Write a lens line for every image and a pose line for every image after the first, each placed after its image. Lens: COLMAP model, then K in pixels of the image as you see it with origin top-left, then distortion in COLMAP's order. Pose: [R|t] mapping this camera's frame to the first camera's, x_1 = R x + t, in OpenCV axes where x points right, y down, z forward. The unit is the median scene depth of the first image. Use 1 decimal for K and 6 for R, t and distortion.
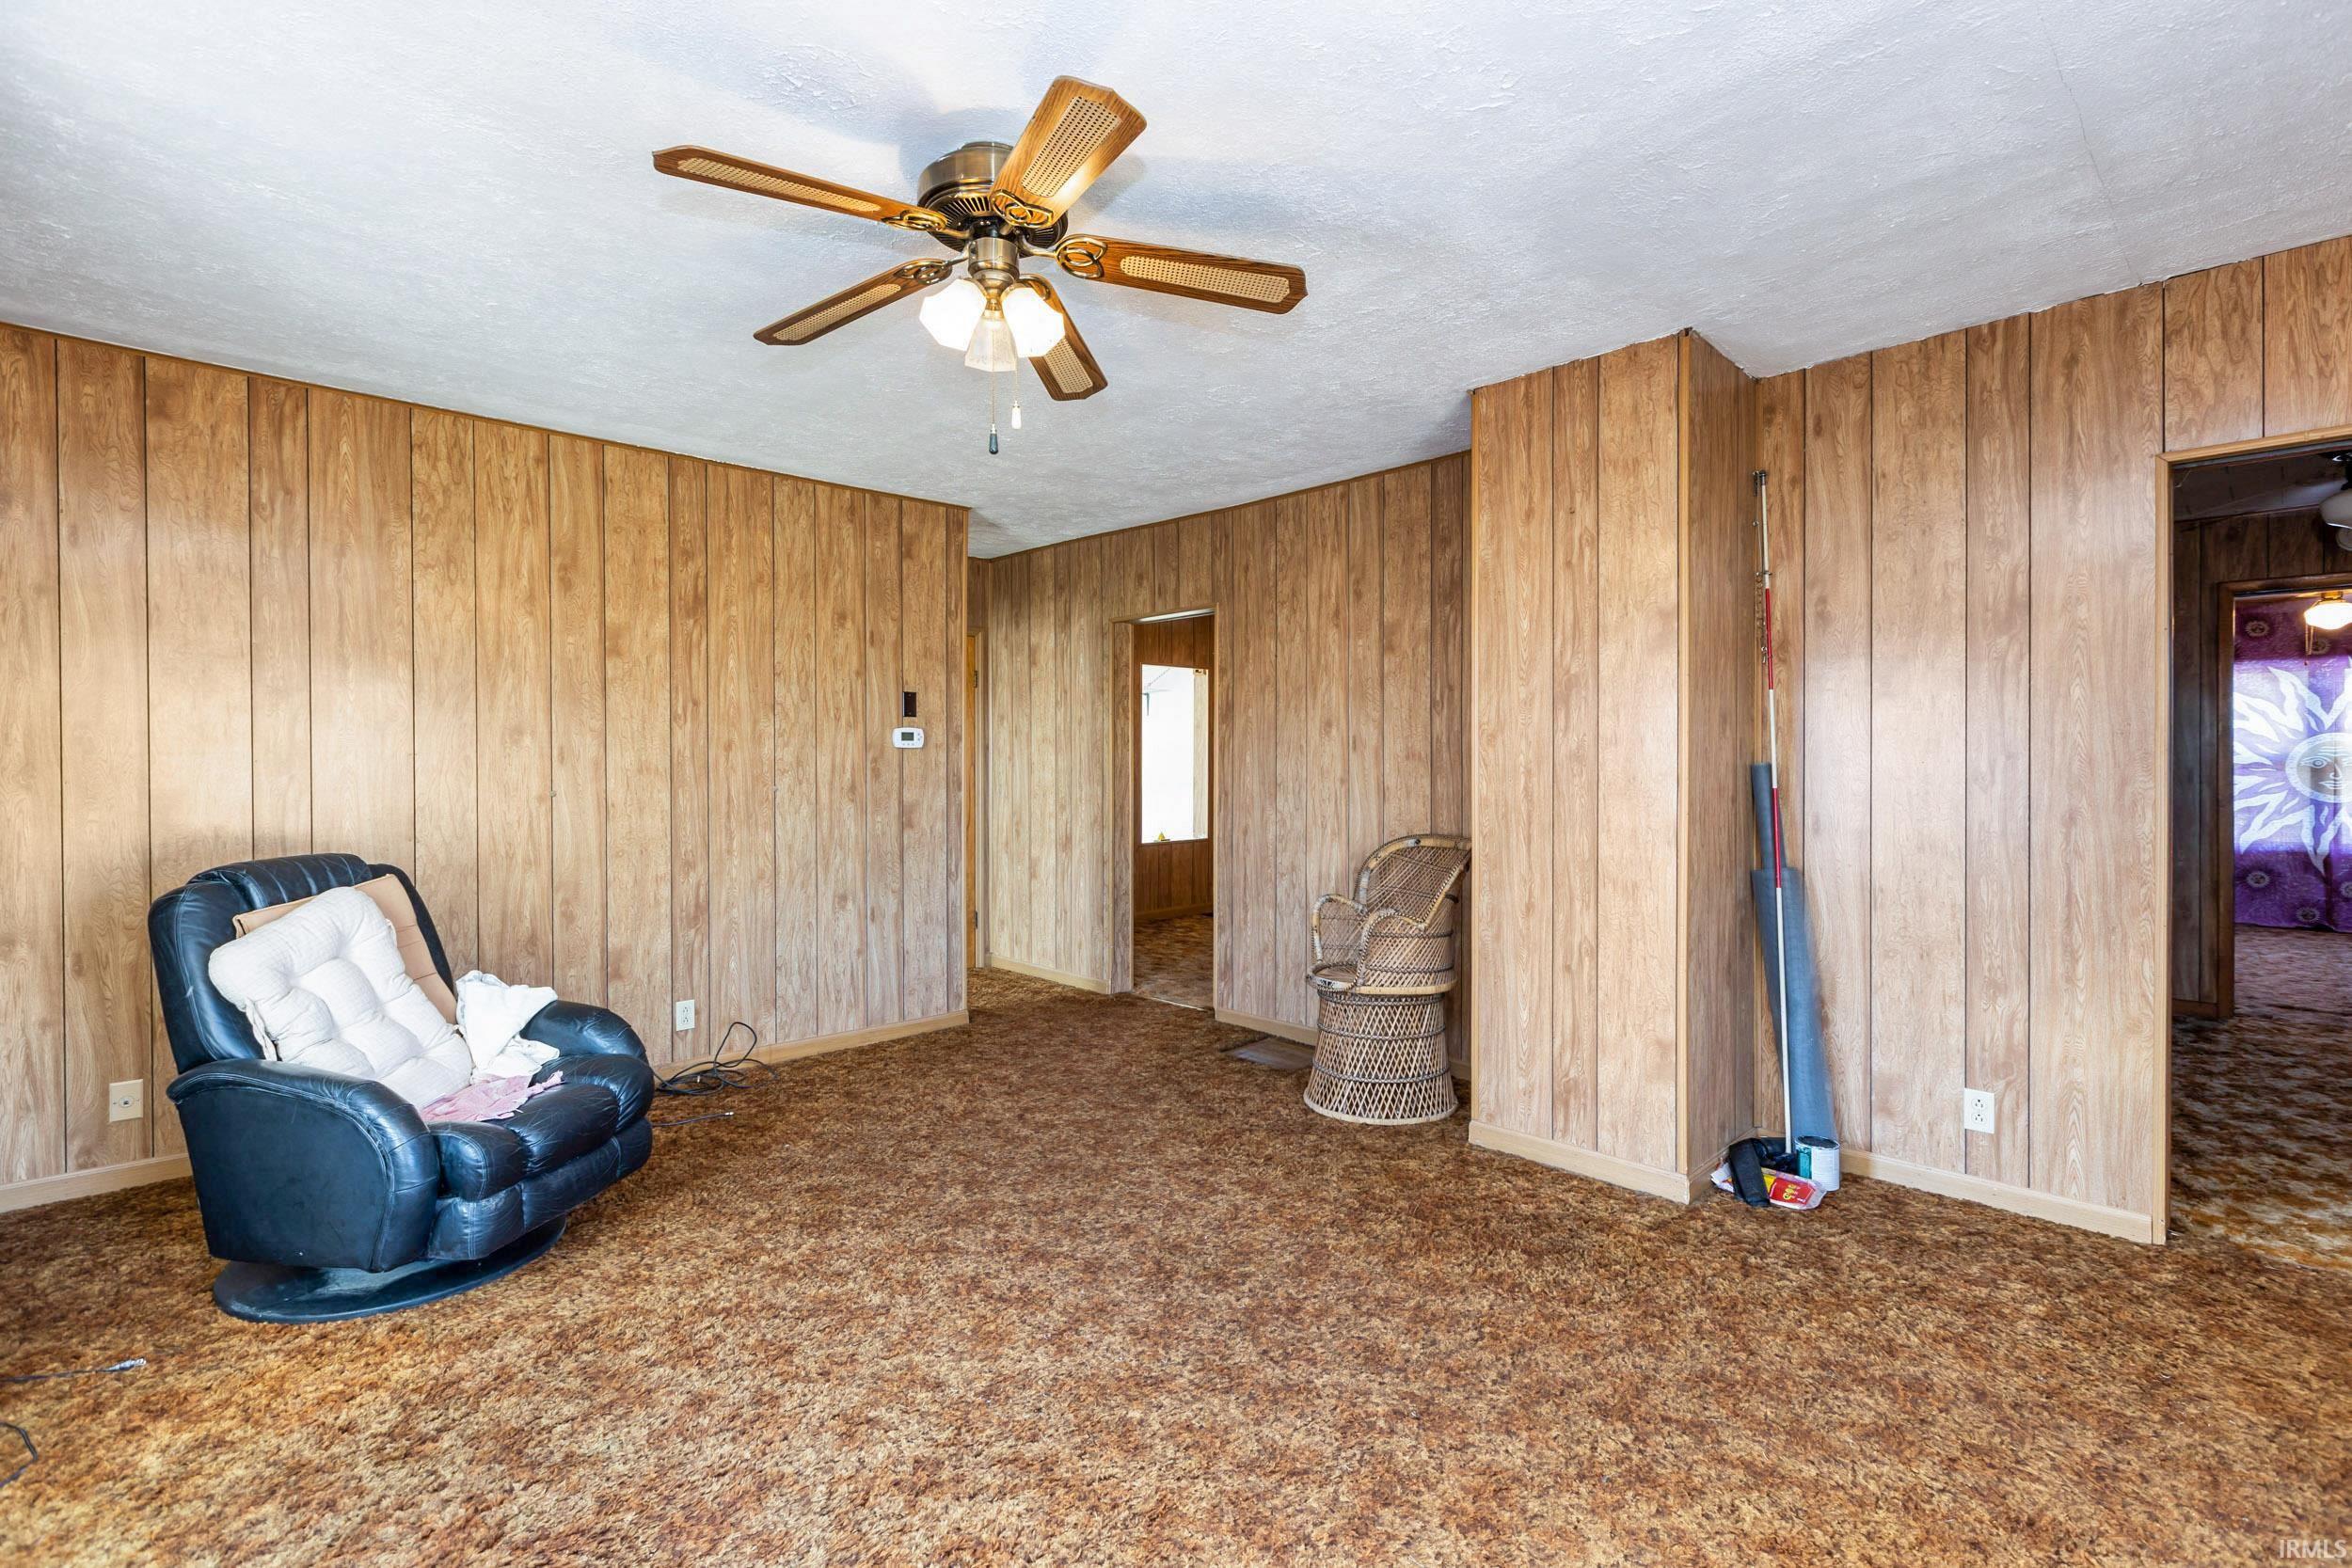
lens RADIAL K [[1108.2, 0, 1140.4], [0, 1108.2, 768.9], [0, 0, 1]] dist [-0.000130, -0.000077]
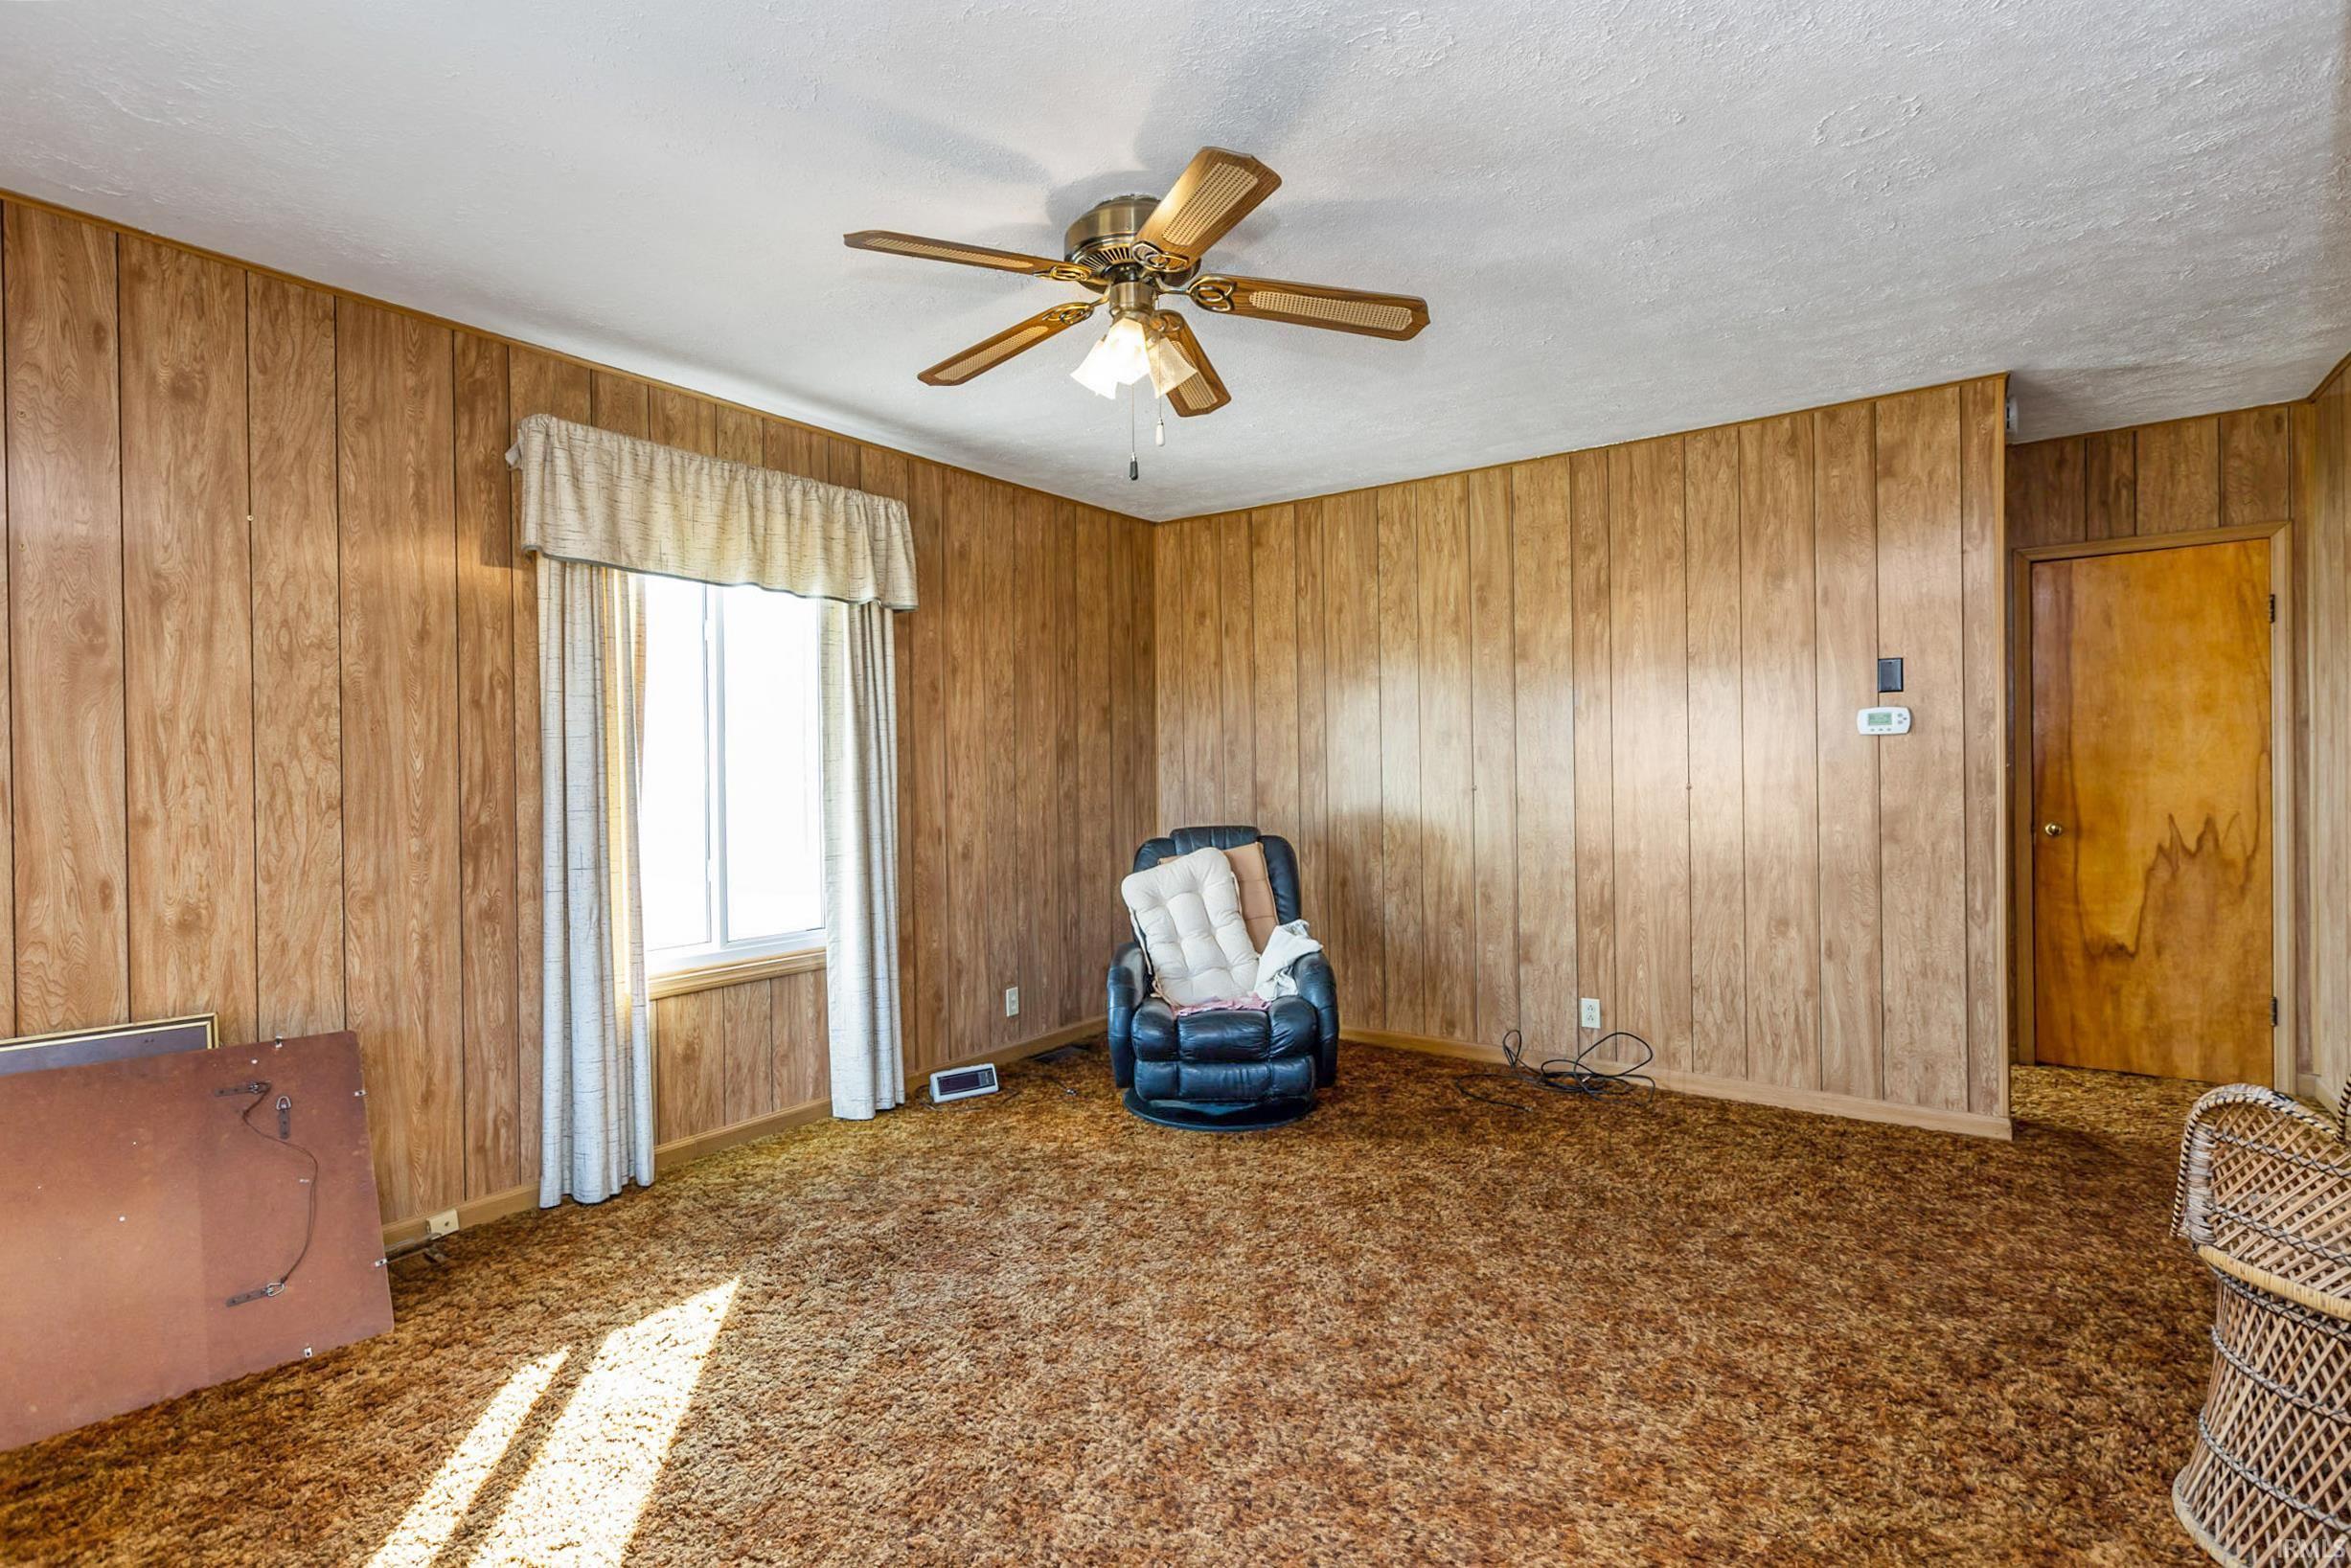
lens RADIAL K [[1107.7, 0, 1139.9], [0, 1107.7, 768.9], [0, 0, 1]] dist [-0.000130, -0.000077]
pose [[0.161361, -0.001073, -0.986895, 0.510051], [0.008824, 0.999961, 0.000355, -0.000614], [0.986856, -0.008766, 0.161364, 0.448725]]
